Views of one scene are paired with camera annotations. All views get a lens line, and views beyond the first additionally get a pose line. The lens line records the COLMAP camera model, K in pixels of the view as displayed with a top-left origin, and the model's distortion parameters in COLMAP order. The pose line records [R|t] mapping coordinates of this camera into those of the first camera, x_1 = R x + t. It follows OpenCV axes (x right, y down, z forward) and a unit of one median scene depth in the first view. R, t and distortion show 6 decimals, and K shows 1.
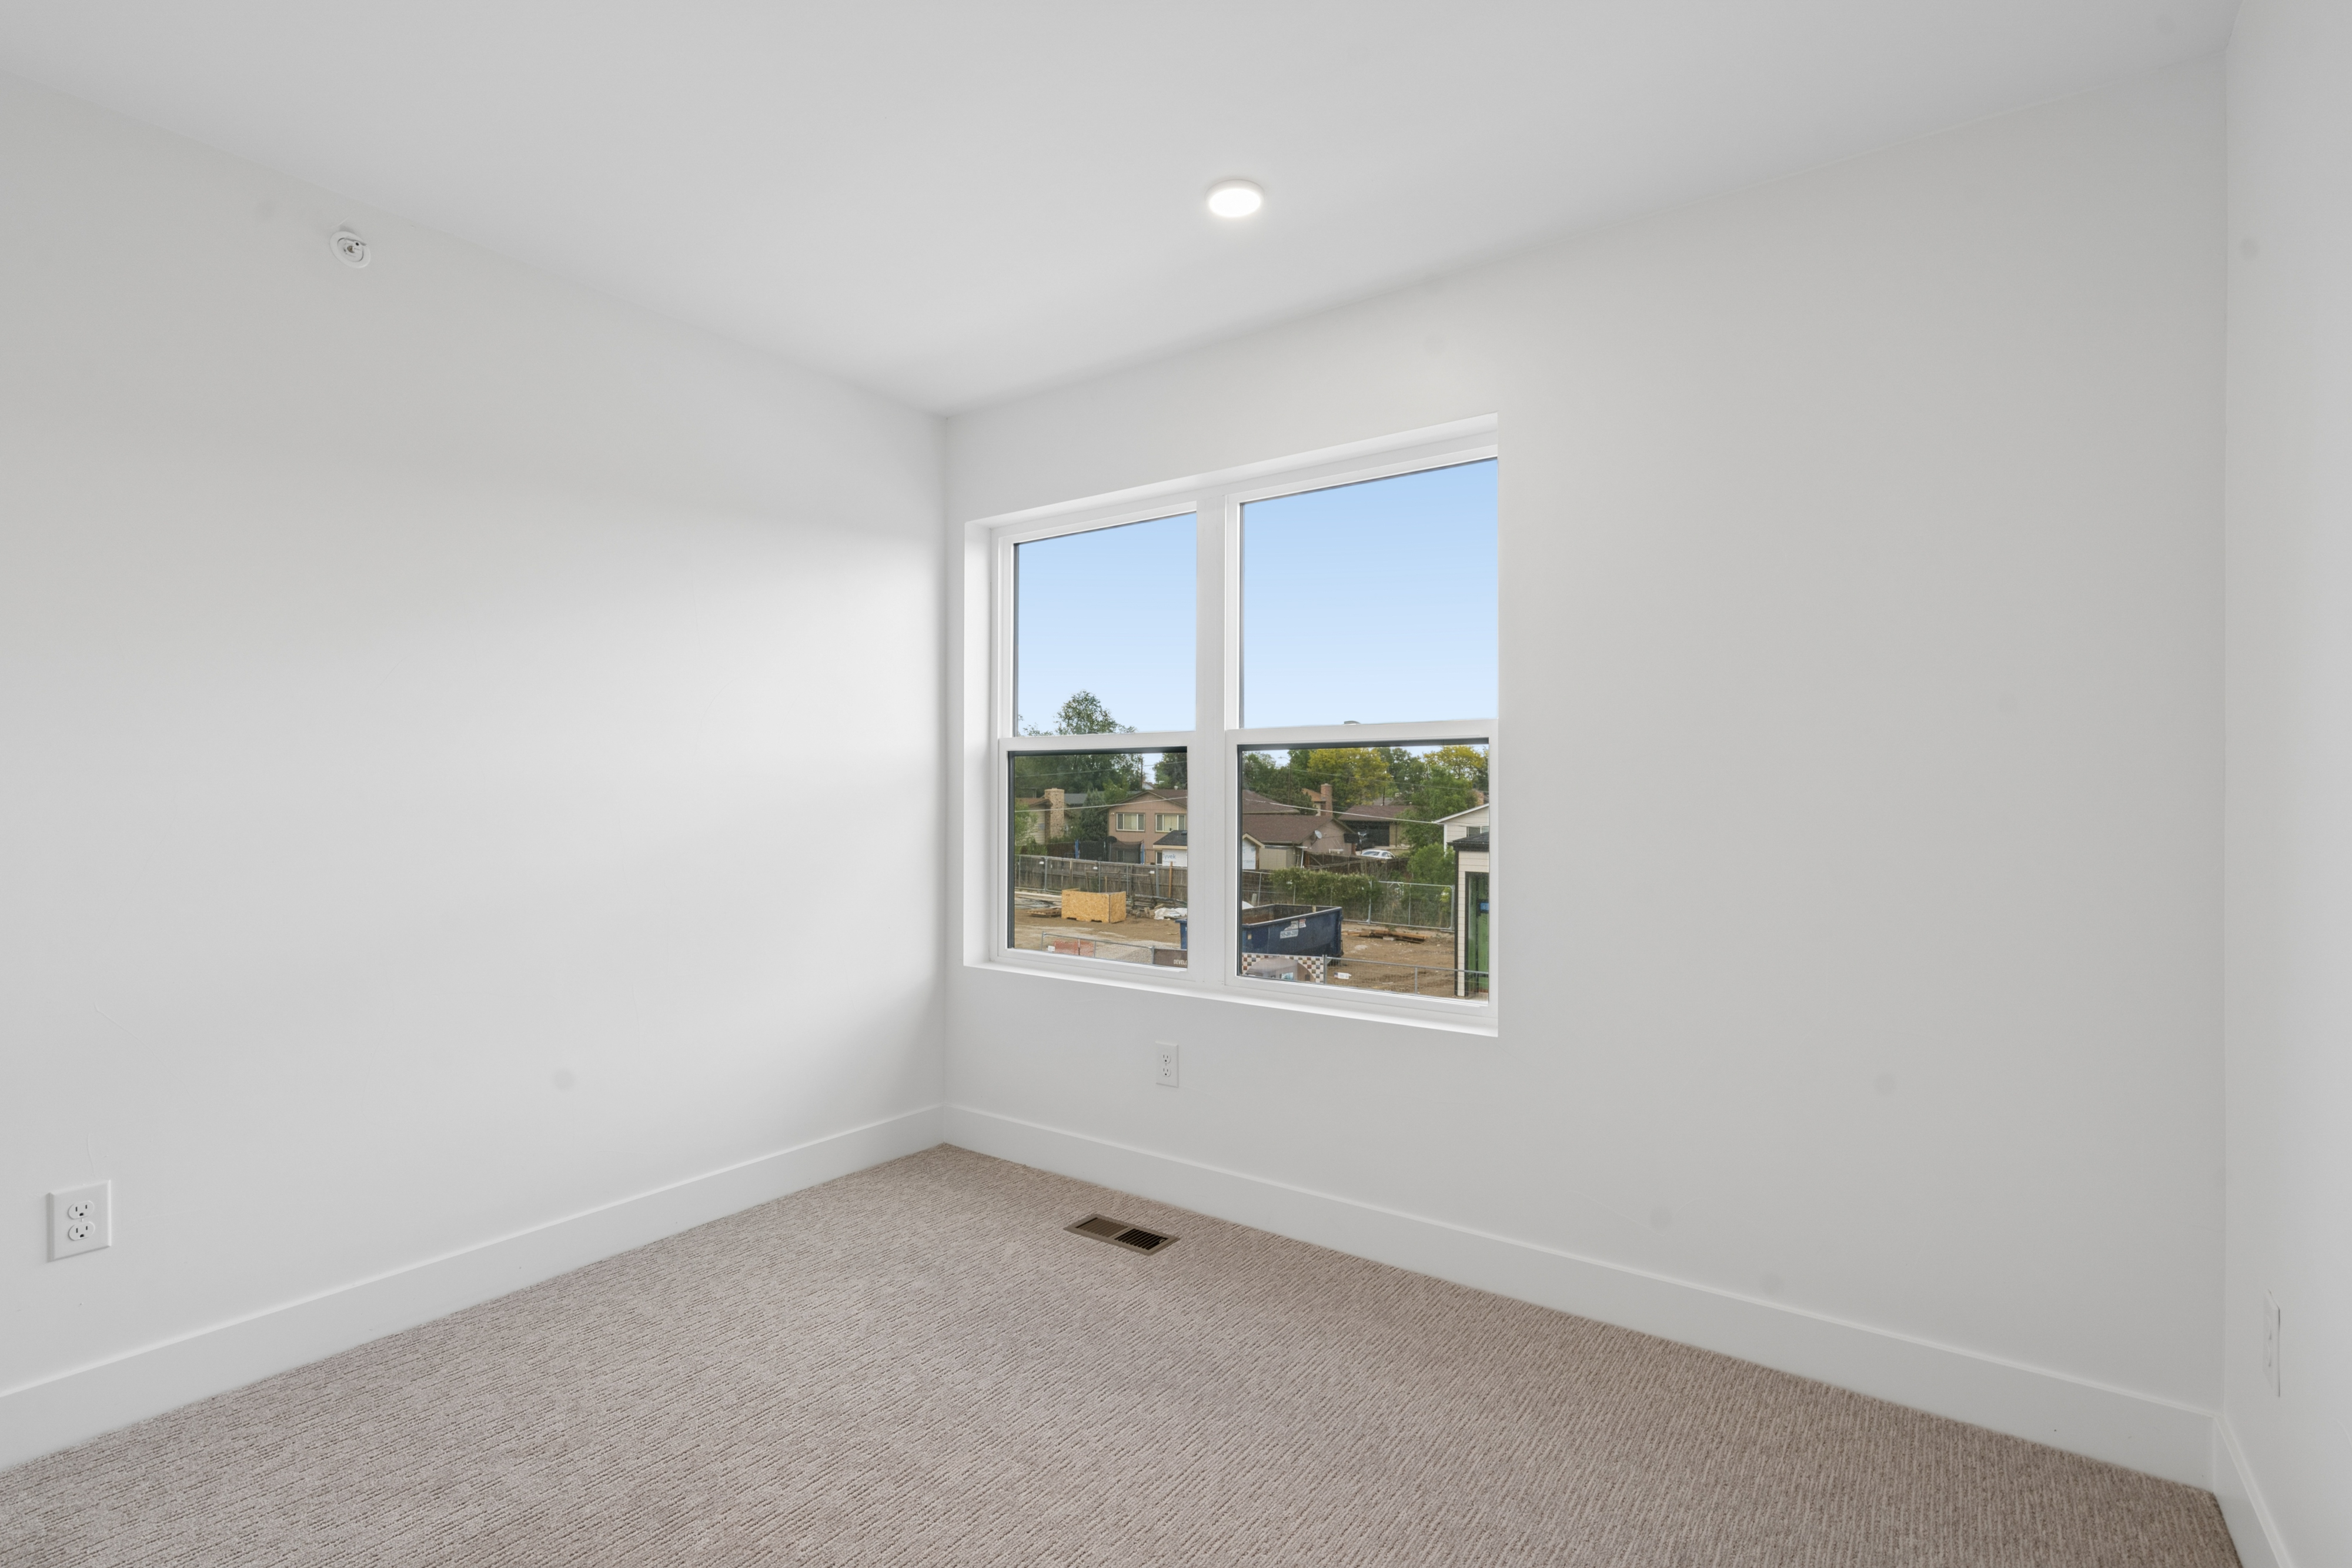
lens RADIAL K [[1100.3, 0, 1188.9], [0, 1100.3, 791.0], [0, 0, 1]] dist [-0.004510, 0.003216]
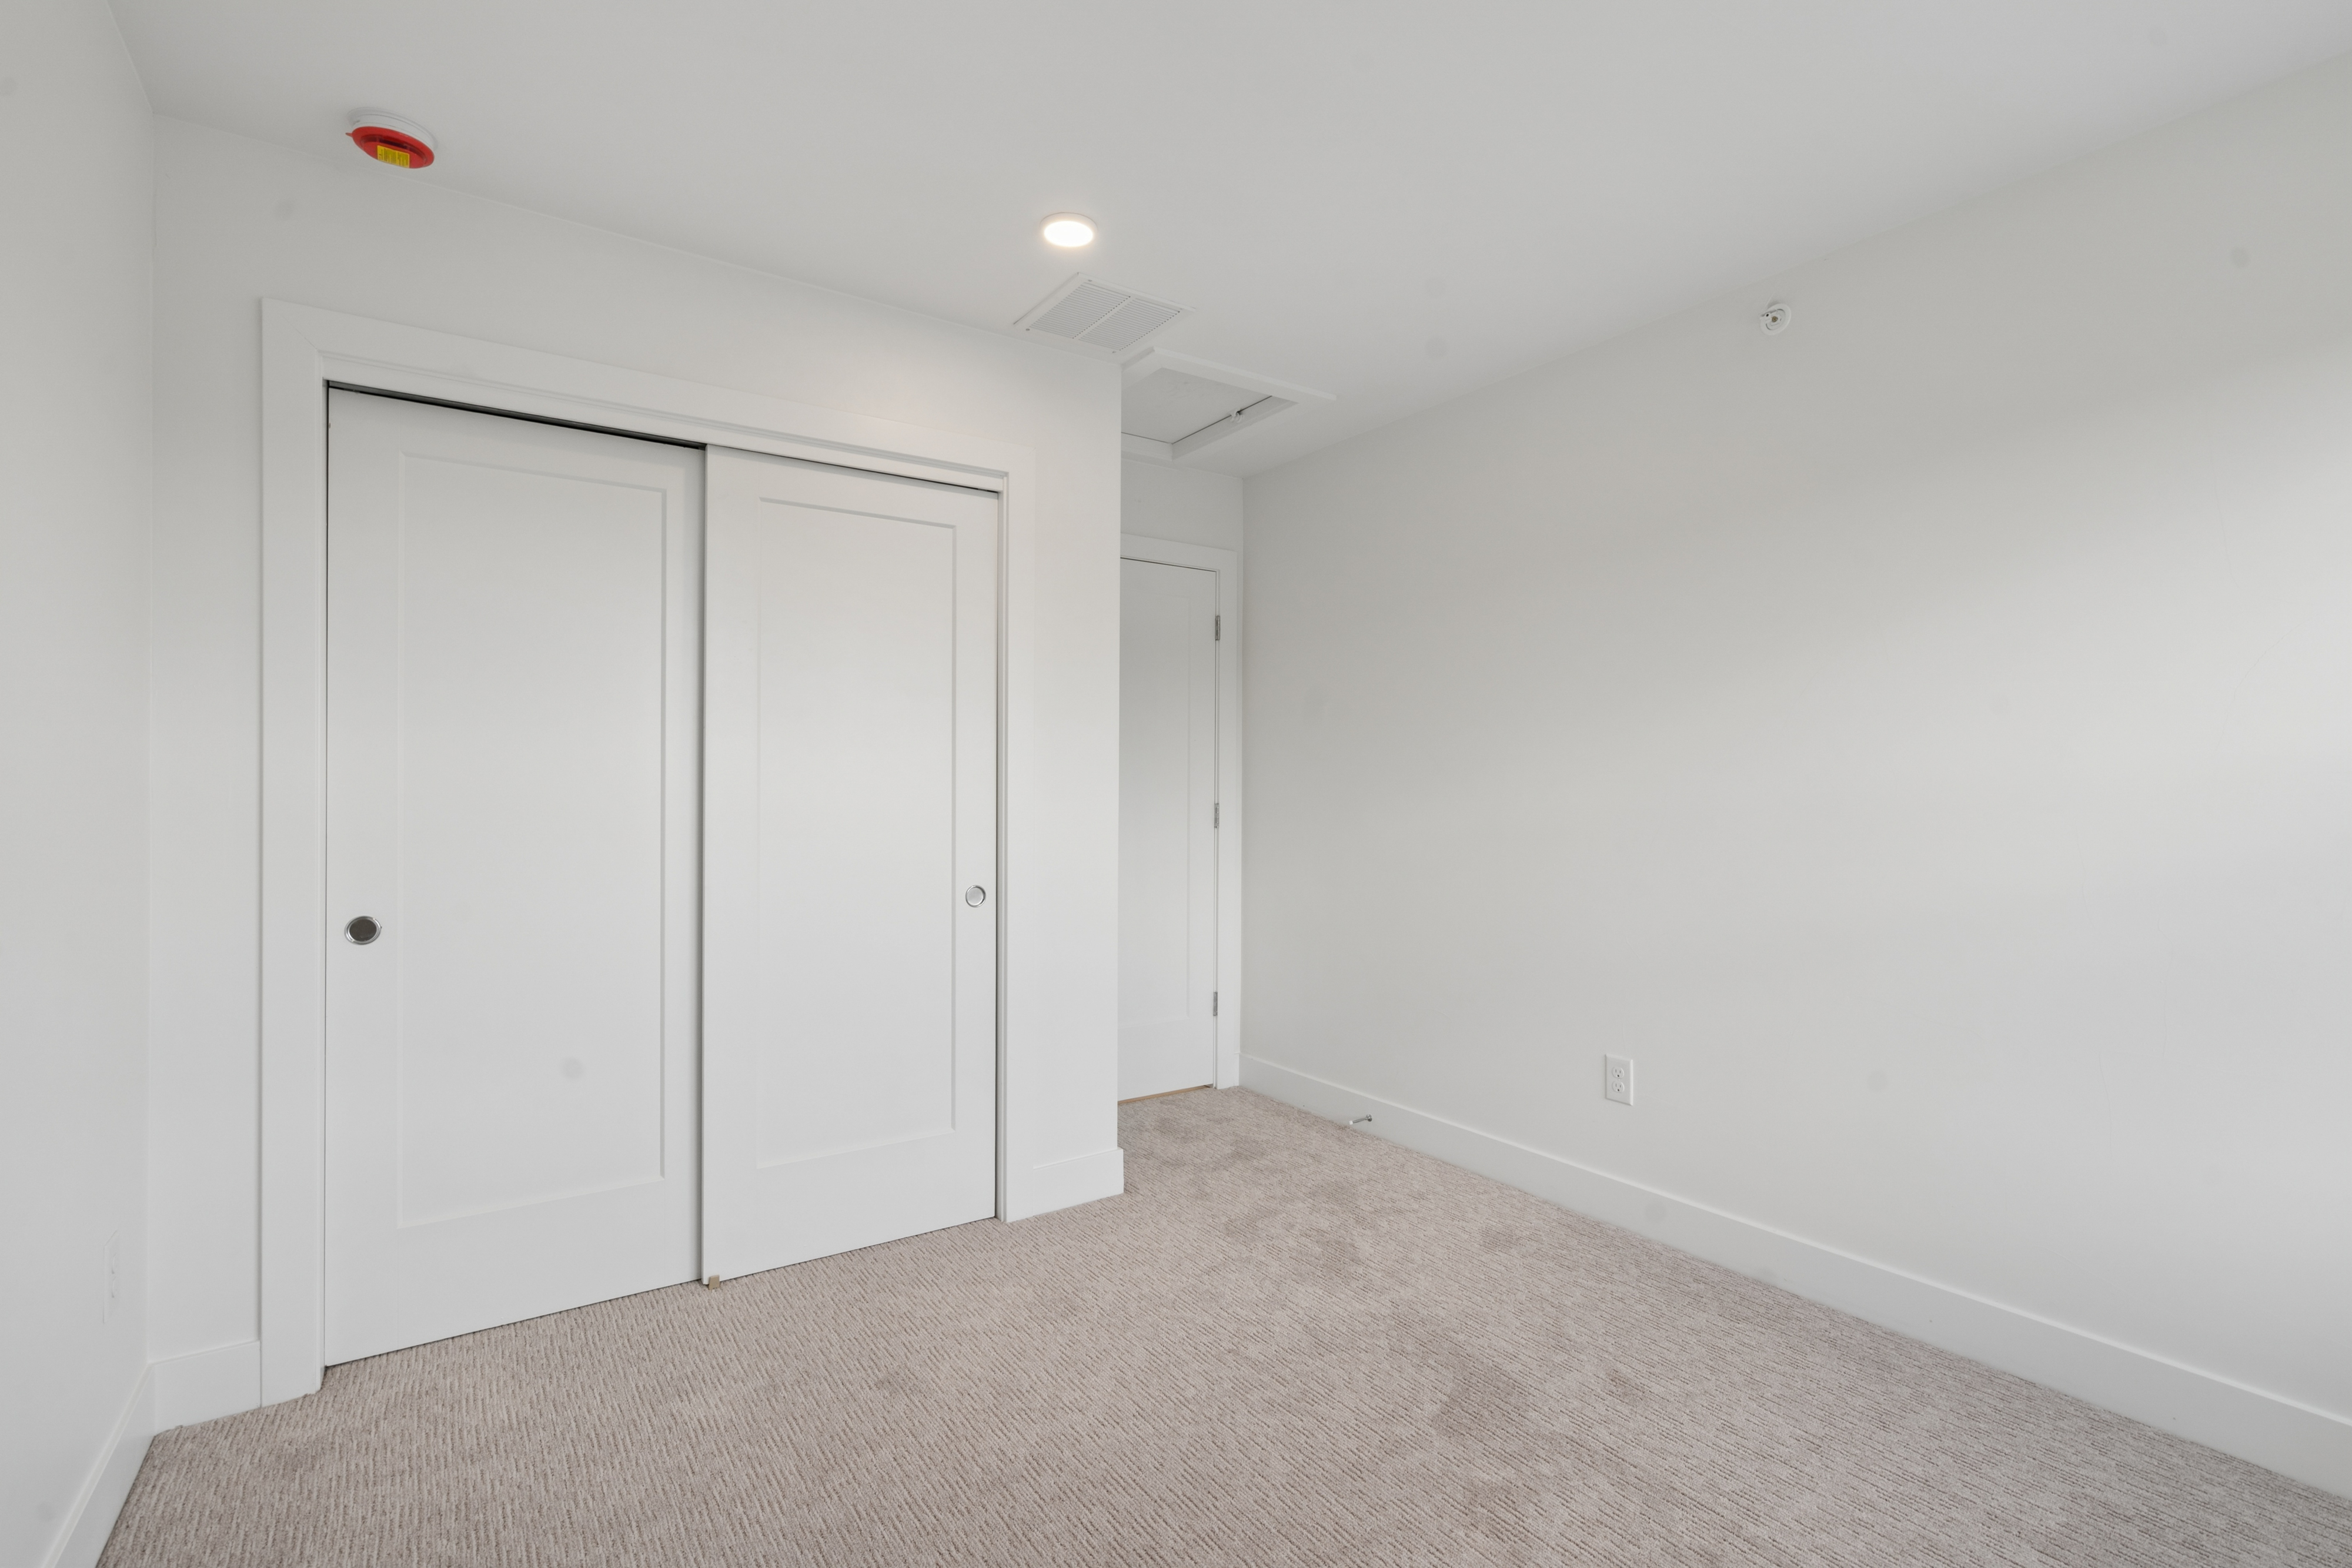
lens RADIAL K [[1100.3, 0, 1179.9], [0, 1100.3, 790.1], [0, 0, 1]] dist [-0.004510, 0.003216]
pose [[-0.386298, -0.019399, -0.922170, 0.516539], [-0.009696, 0.999809, -0.016970, 0.023195], [0.922323, 0.002386, -0.386412, 0.864593]]
